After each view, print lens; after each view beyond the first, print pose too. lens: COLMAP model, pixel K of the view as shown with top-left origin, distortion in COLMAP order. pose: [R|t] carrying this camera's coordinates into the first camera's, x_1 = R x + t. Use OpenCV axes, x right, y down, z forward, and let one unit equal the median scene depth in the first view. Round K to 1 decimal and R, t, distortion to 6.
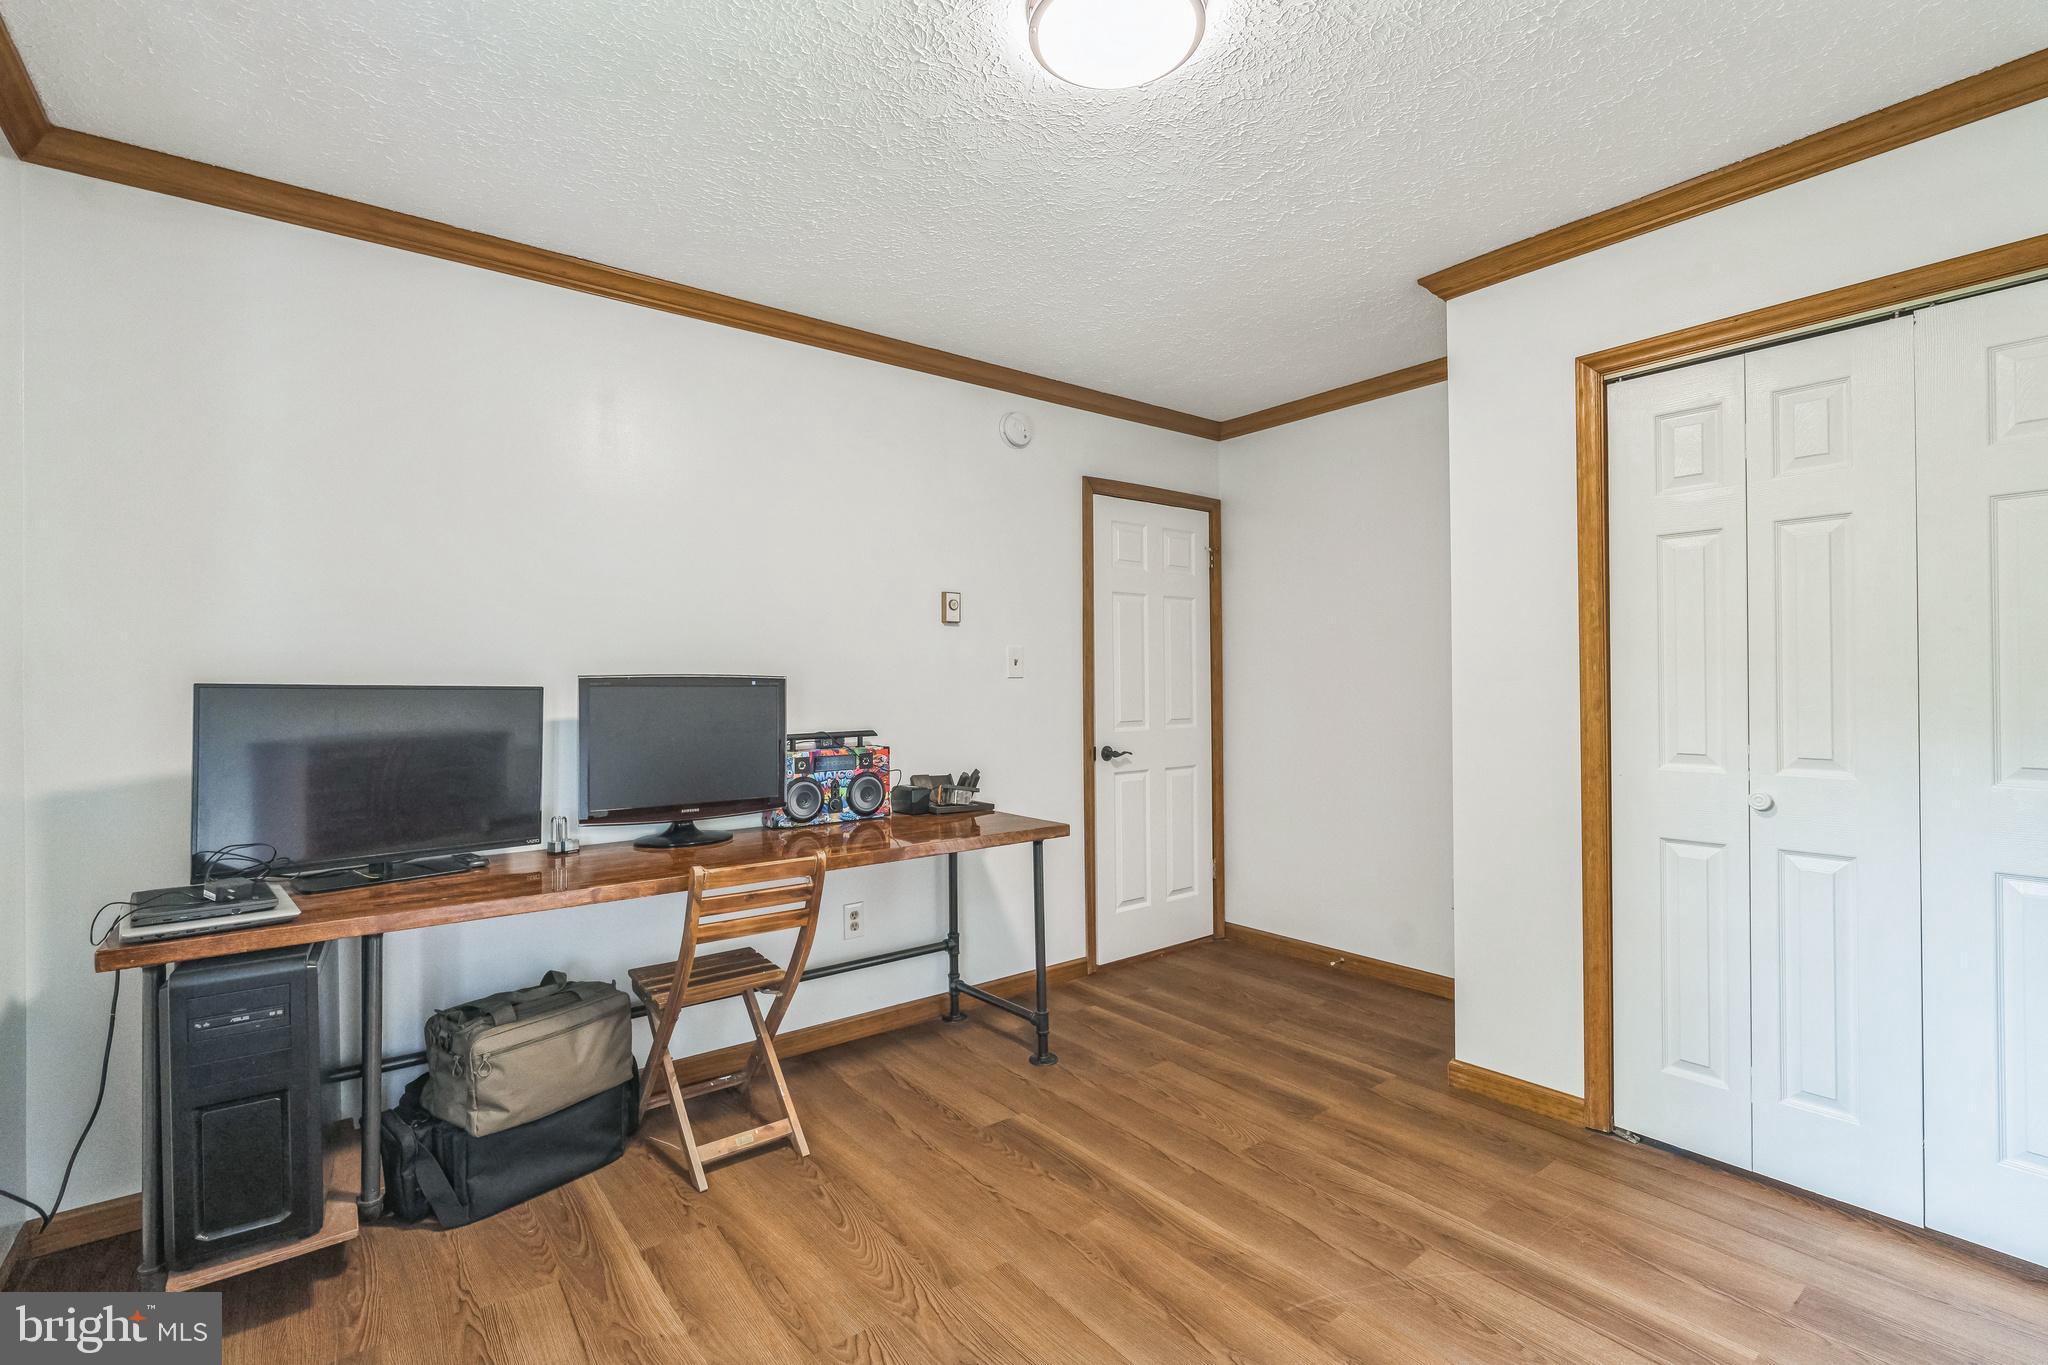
lens RADIAL K [[919.7, 0, 1028.3], [0, 919.7, 682.1], [0, 0, 1]] dist [-0.001247, 0.001399]
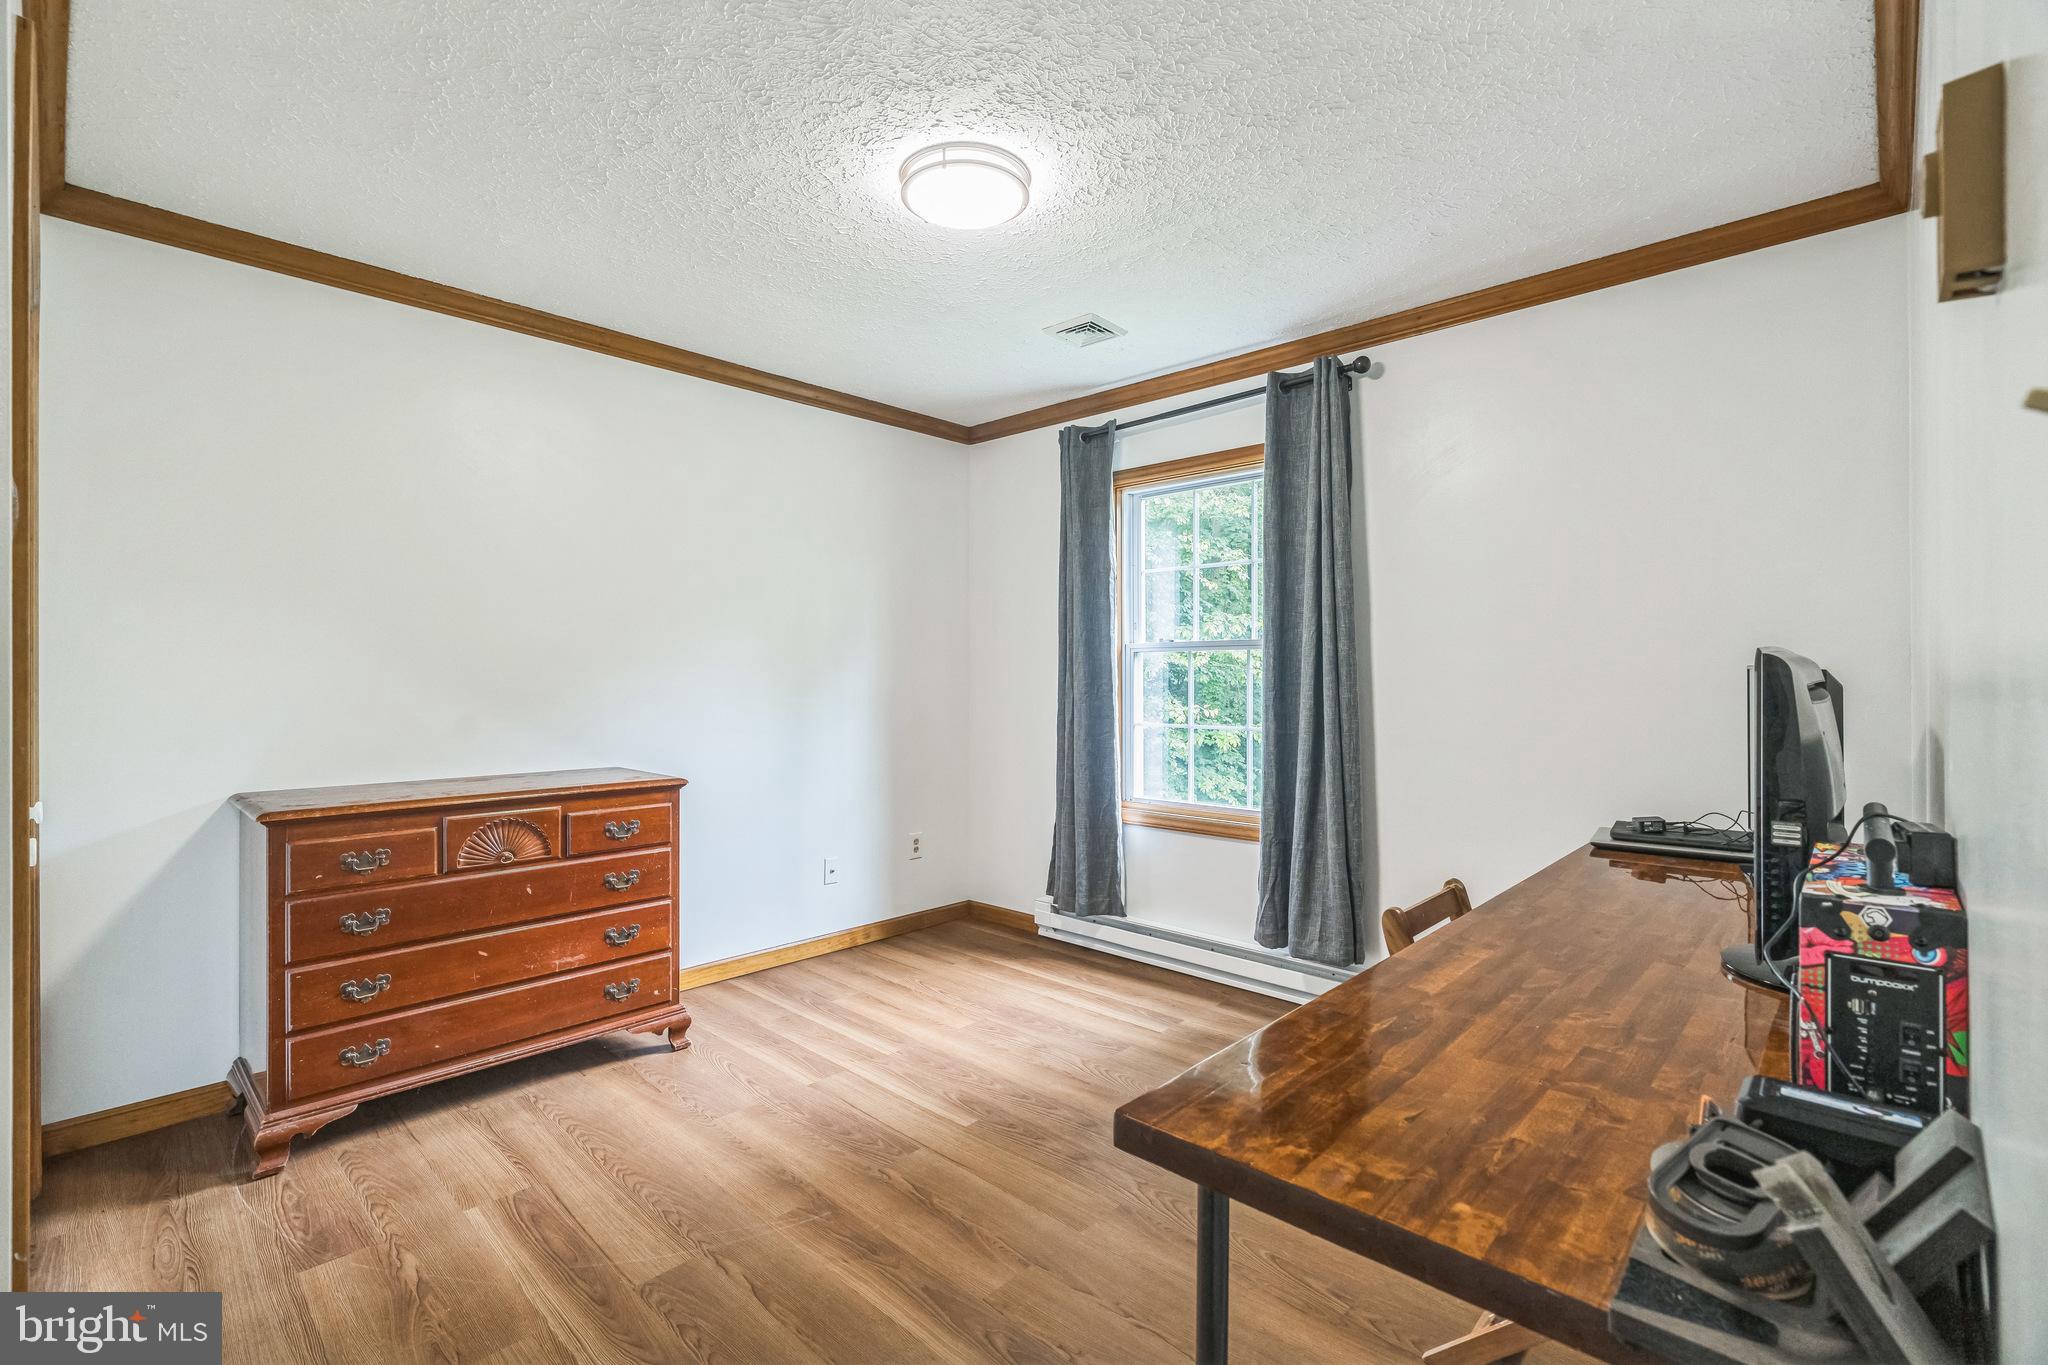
lens RADIAL K [[919.7, 0, 1019.6], [0, 919.7, 680.0], [0, 0, 1]] dist [-0.001247, 0.001399]
pose [[-0.990026, 0.009152, -0.140591, 0.185851], [0.009712, 0.999947, -0.003297, 0.011686], [0.140553, -0.004630, -0.990062, 2.039769]]
